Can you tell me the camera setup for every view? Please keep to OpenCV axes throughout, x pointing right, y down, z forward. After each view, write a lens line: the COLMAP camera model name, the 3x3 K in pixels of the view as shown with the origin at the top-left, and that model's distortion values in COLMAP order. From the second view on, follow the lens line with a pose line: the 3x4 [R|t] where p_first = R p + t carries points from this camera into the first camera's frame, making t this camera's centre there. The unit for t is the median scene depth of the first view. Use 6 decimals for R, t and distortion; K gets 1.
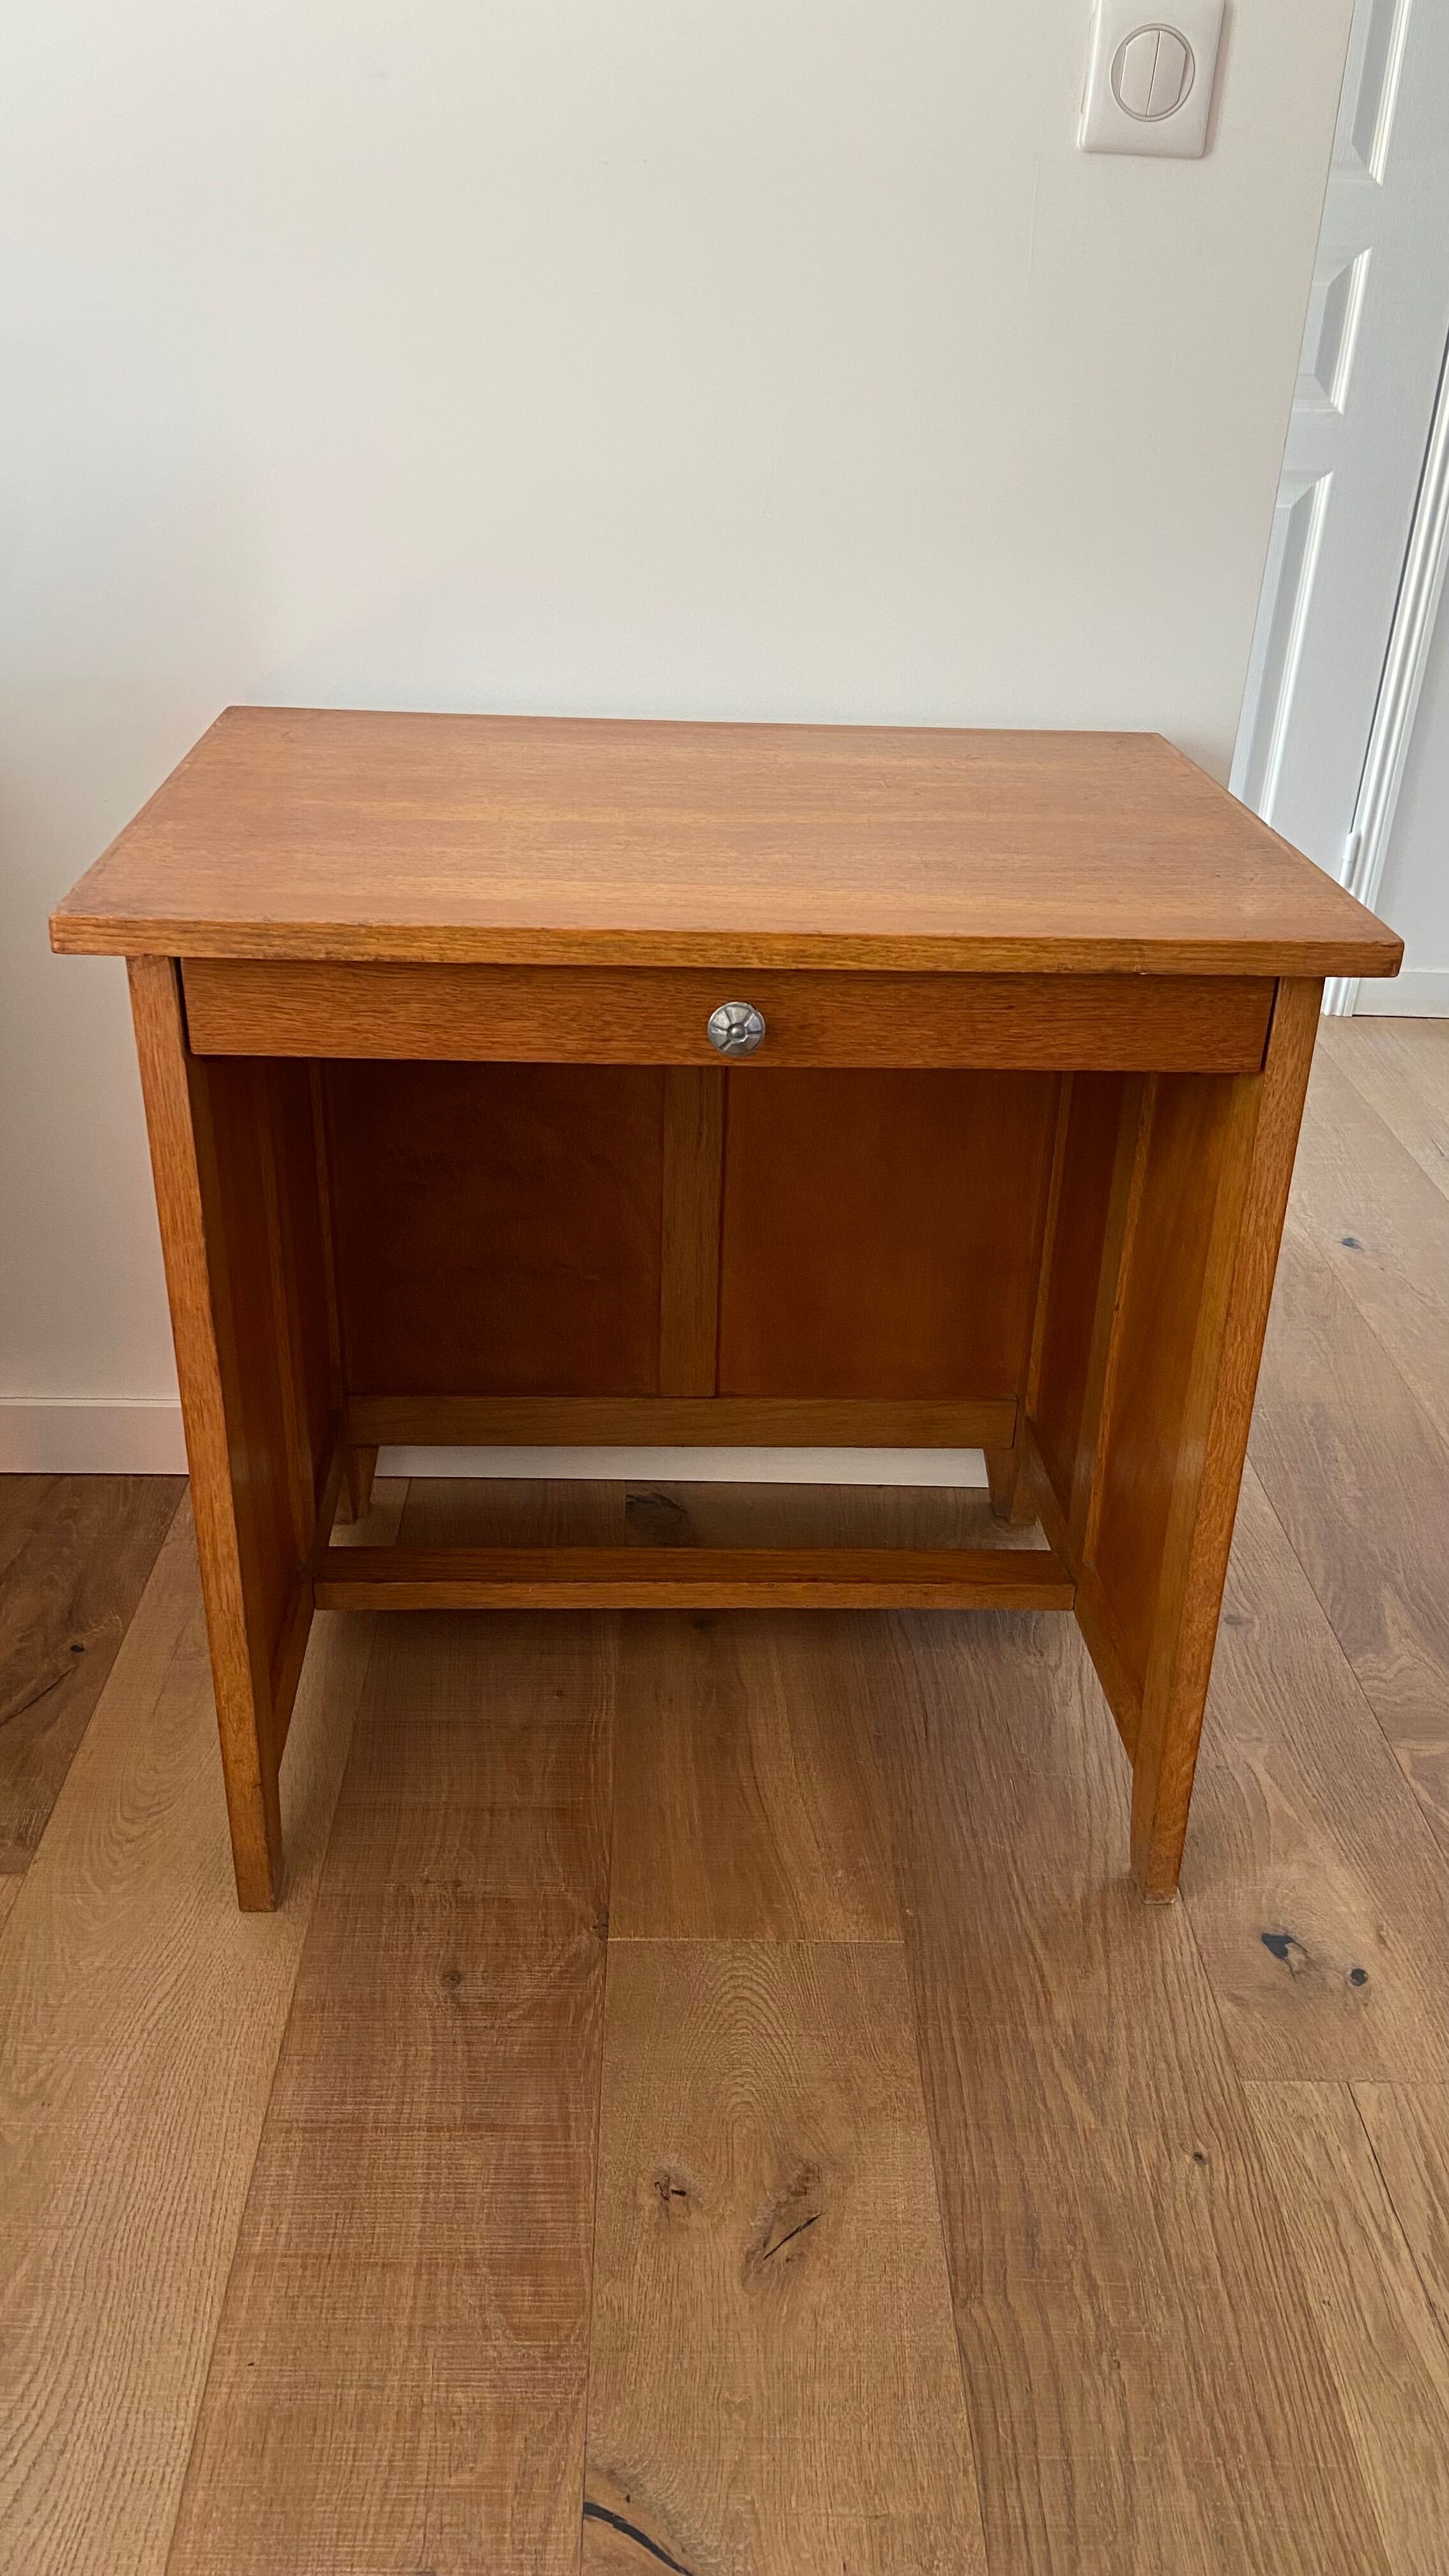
lens RADIAL K [[1938.5, 0, 728.7], [0, 1938.5, 1260.6], [0, 0, 1]] dist [0.128055, -0.171001]
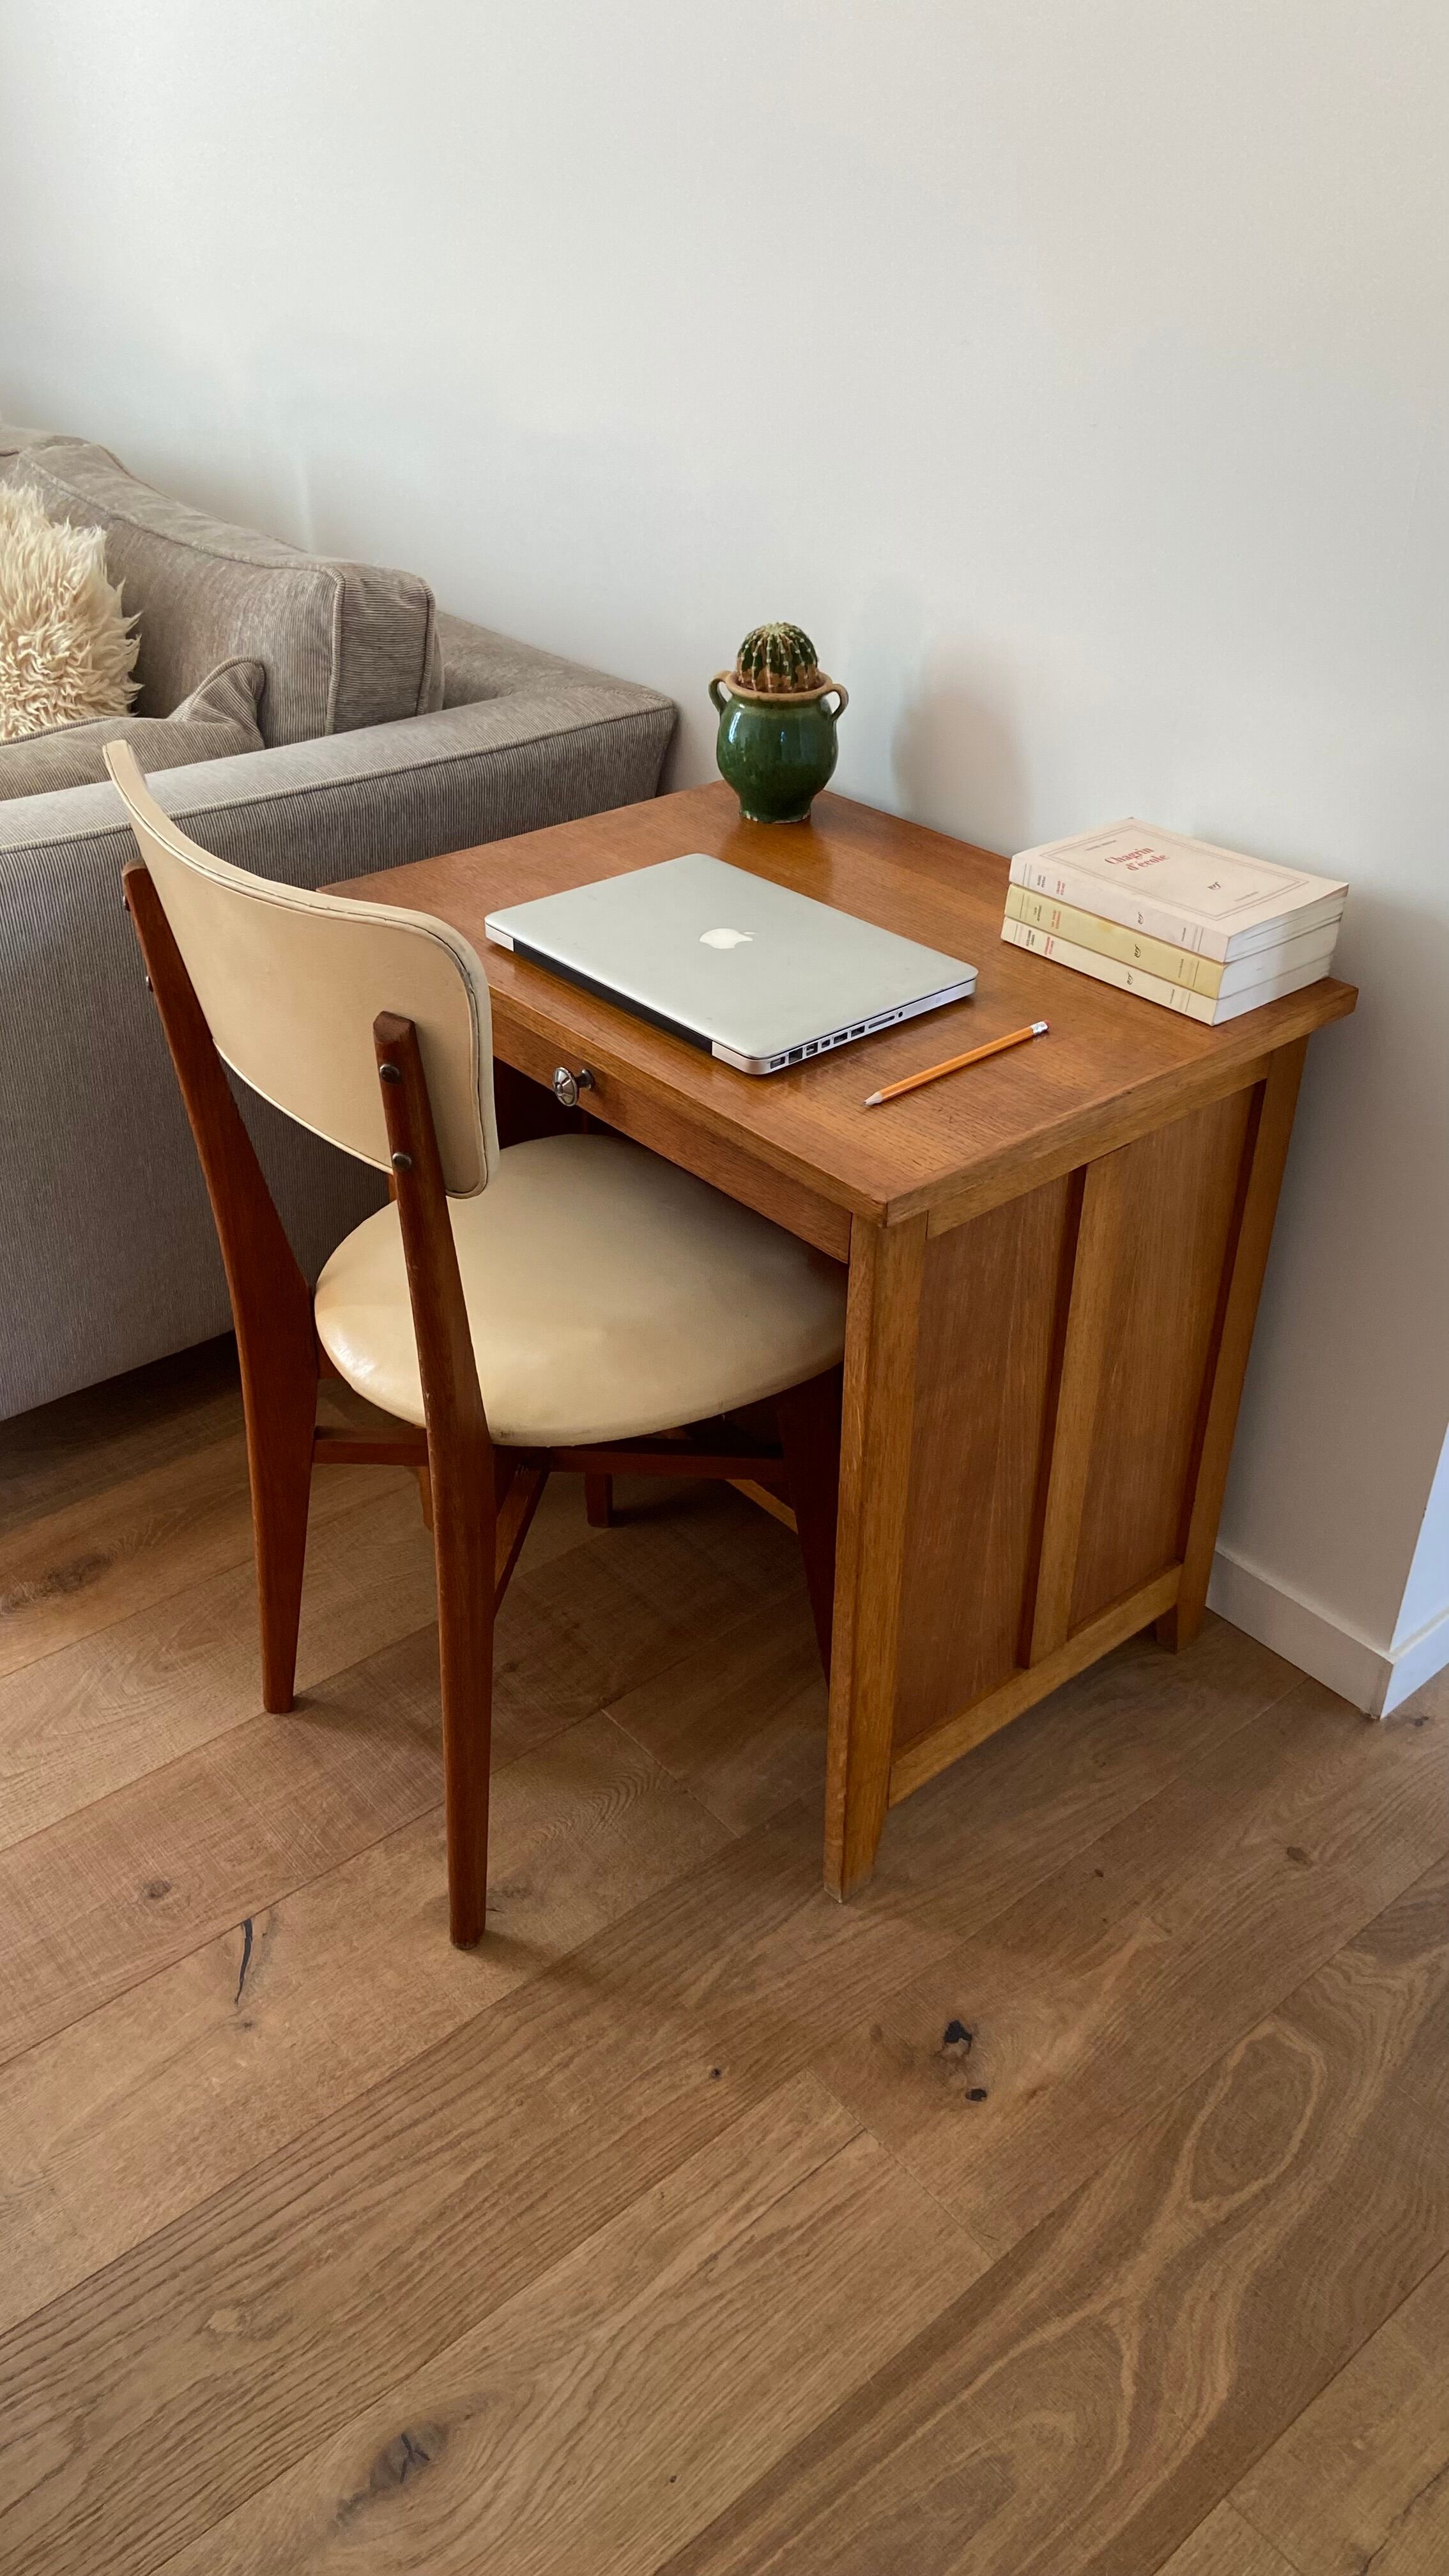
lens RADIAL K [[1938.5, 0, 728.6], [0, 1938.5, 1270.1], [0, 0, 1]] dist [0.128055, -0.171001]
pose [[0.630709, 0.390944, -0.670350, 0.901734], [-0.340337, 0.915674, 0.213805, -0.301099], [0.697408, 0.093296, 0.710576, 0.051043]]
